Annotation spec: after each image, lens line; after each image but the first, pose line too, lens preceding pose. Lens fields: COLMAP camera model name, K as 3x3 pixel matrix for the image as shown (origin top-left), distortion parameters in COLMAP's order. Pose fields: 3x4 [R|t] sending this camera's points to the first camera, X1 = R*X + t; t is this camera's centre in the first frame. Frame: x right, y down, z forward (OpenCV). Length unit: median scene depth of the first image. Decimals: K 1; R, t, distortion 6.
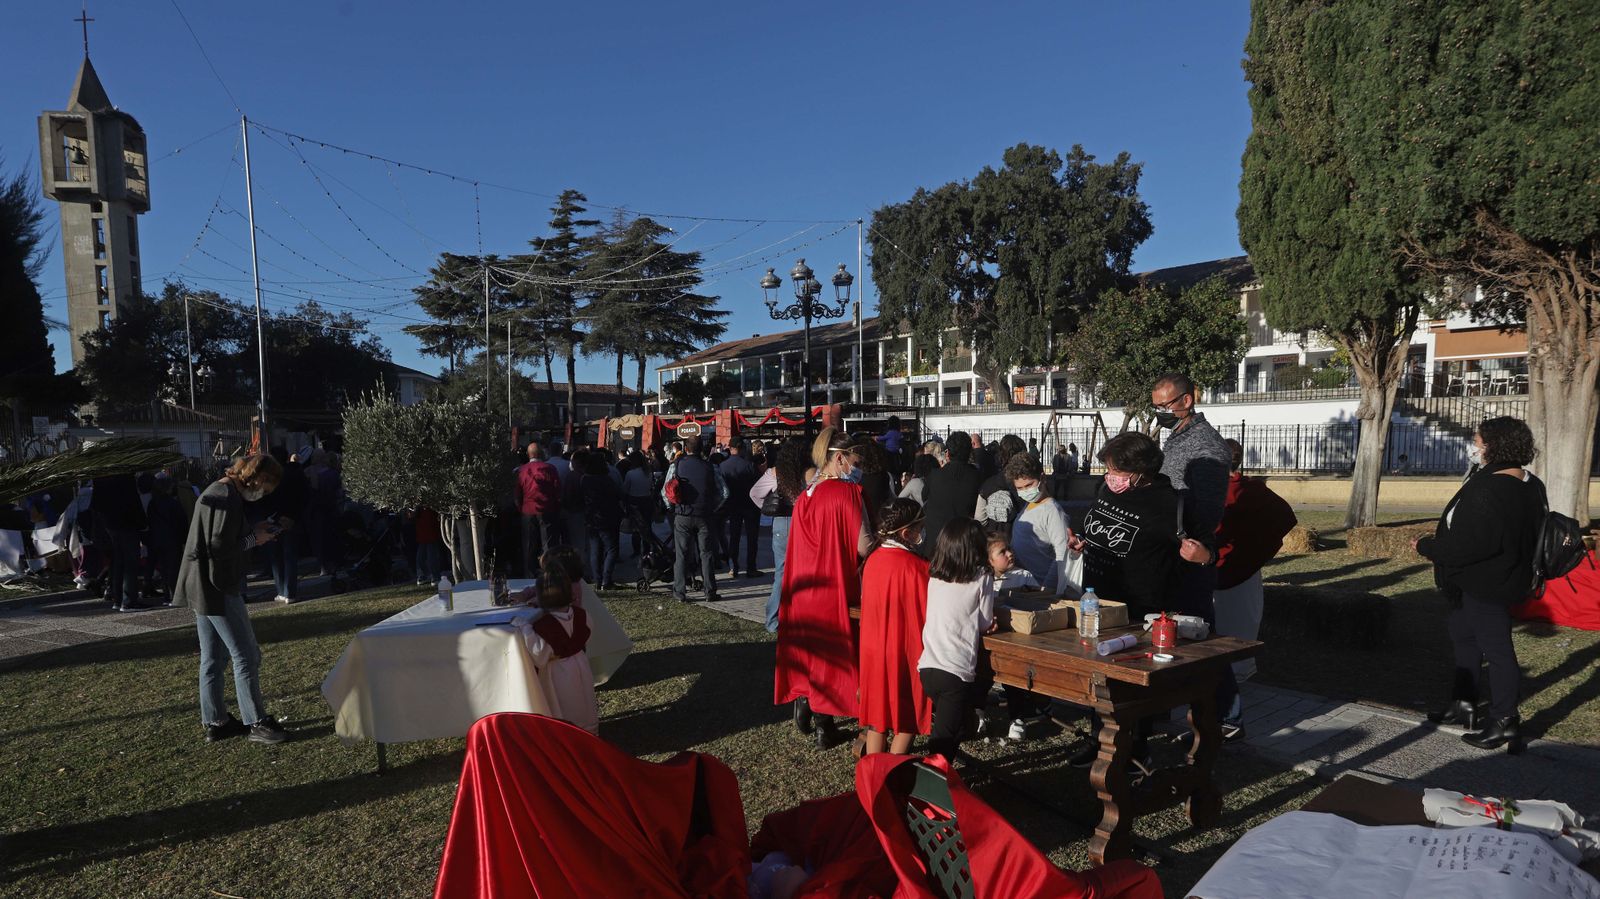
lens RADIAL K [[859.2, 0, 767.6], [0, 859.2, 523.1], [0, 0, 1]] dist [-0.067049, 0.035711]
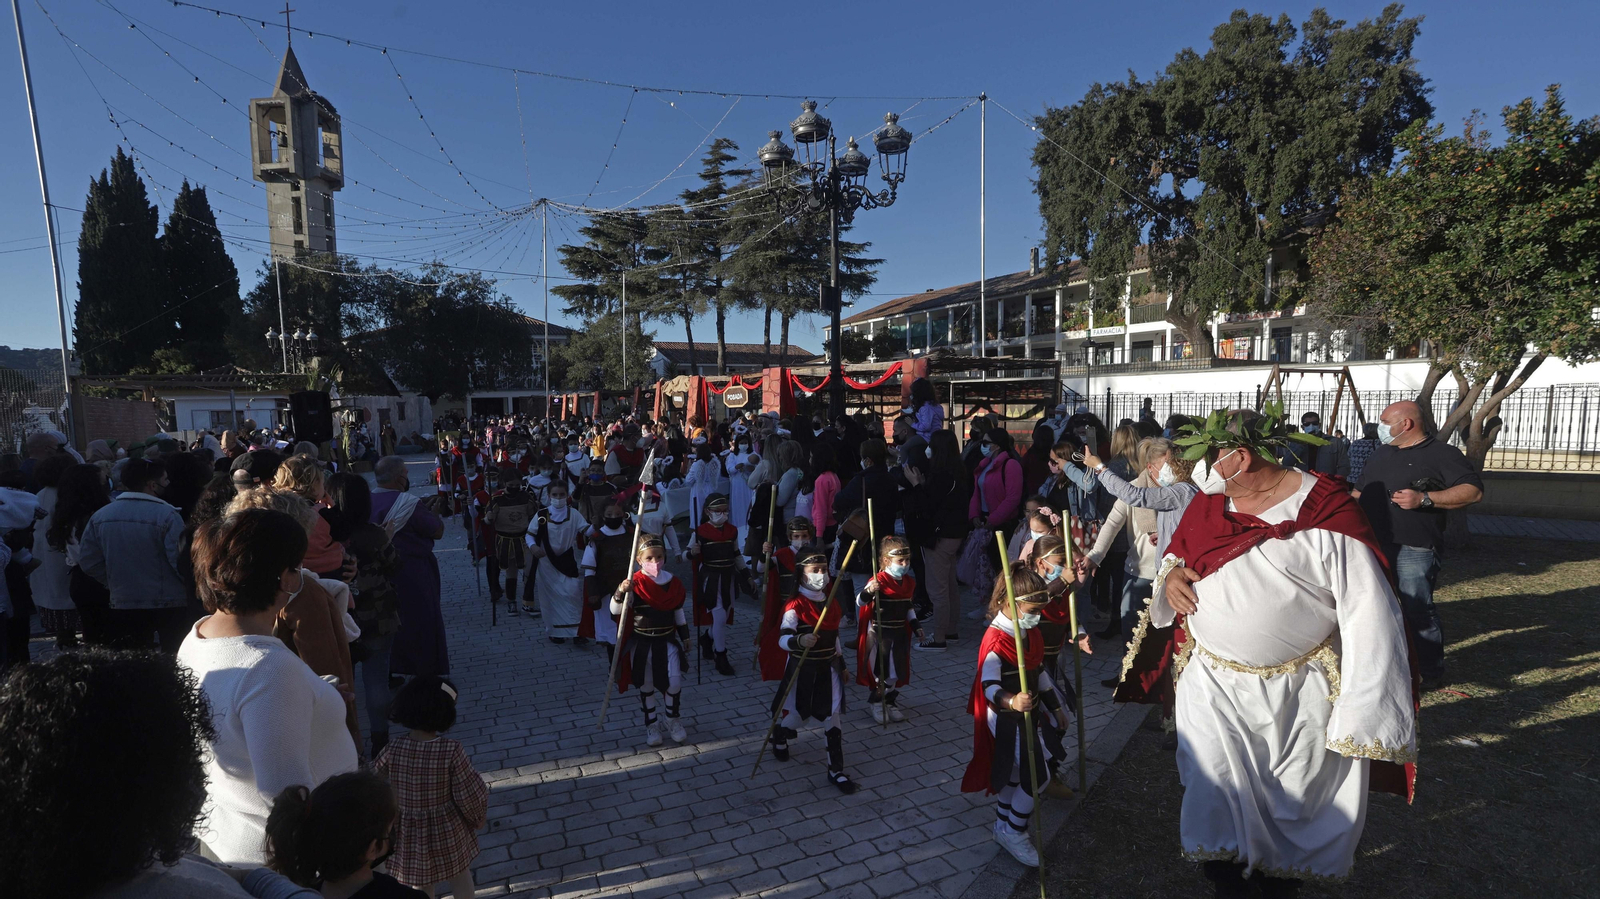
lens RADIAL K [[815.5, 0, 786.5], [0, 815.5, 499.4], [0, 0, 1]] dist [-0.063673, 0.029811]
pose [[0.976878, 0.023084, -0.212548, 0.050291], [-0.017466, 0.999448, 0.028272, -0.019887], [0.213083, -0.023906, 0.976742, 0.159344]]
